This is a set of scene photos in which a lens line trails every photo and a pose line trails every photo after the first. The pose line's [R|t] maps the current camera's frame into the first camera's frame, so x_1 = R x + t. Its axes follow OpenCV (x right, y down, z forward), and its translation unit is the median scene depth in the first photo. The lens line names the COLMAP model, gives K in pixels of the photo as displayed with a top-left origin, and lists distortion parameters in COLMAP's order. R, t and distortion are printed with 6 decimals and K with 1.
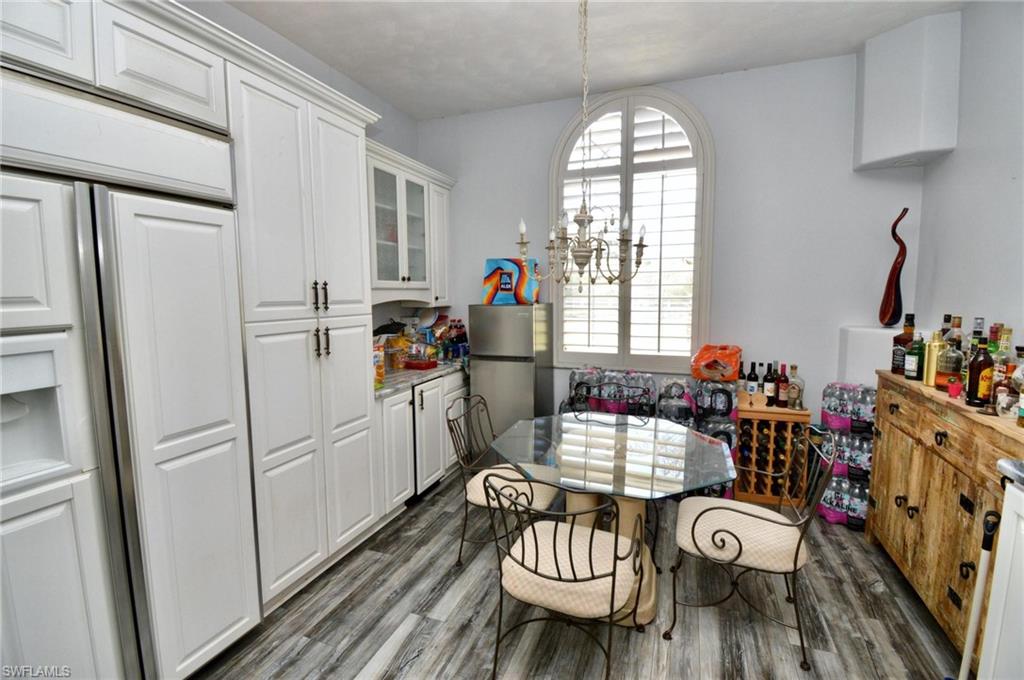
lens RADIAL K [[455.7, 0, 512.0], [0, 455.7, 340.0], [0, 0, 1]] dist [0.000397, -0.015136]
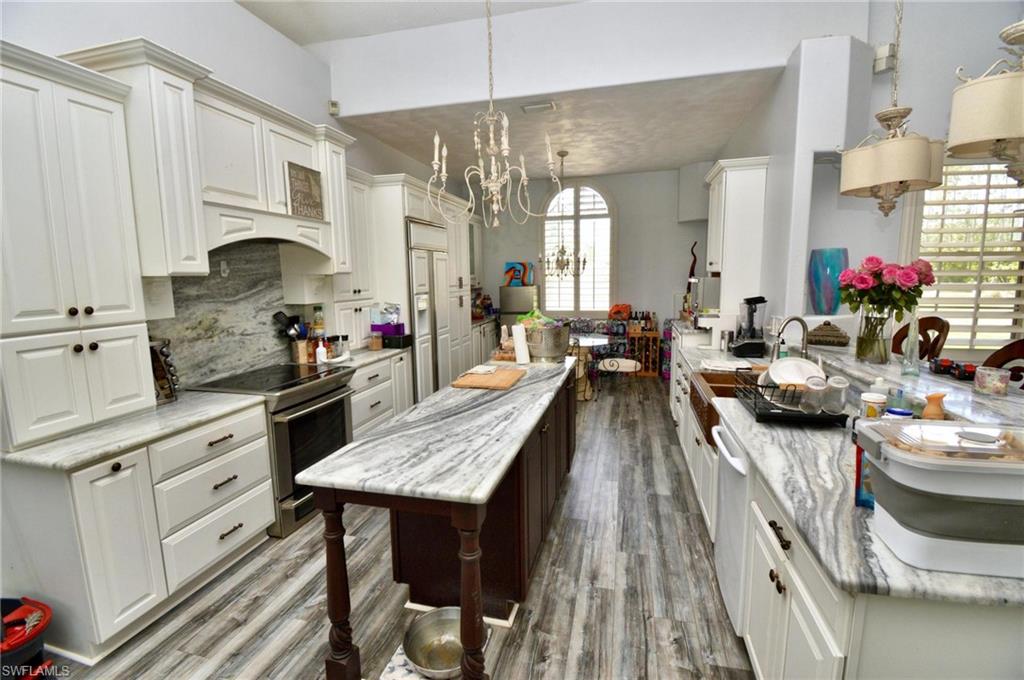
lens RADIAL K [[455.7, 0, 512.0], [0, 455.7, 340.0], [0, 0, 1]] dist [0.000397, -0.015136]
pose [[0.993245, -0.026174, 0.113045, -0.286215], [0.022314, 0.999128, 0.035281, 0.091065], [-0.113870, -0.032520, 0.992963, -1.028435]]
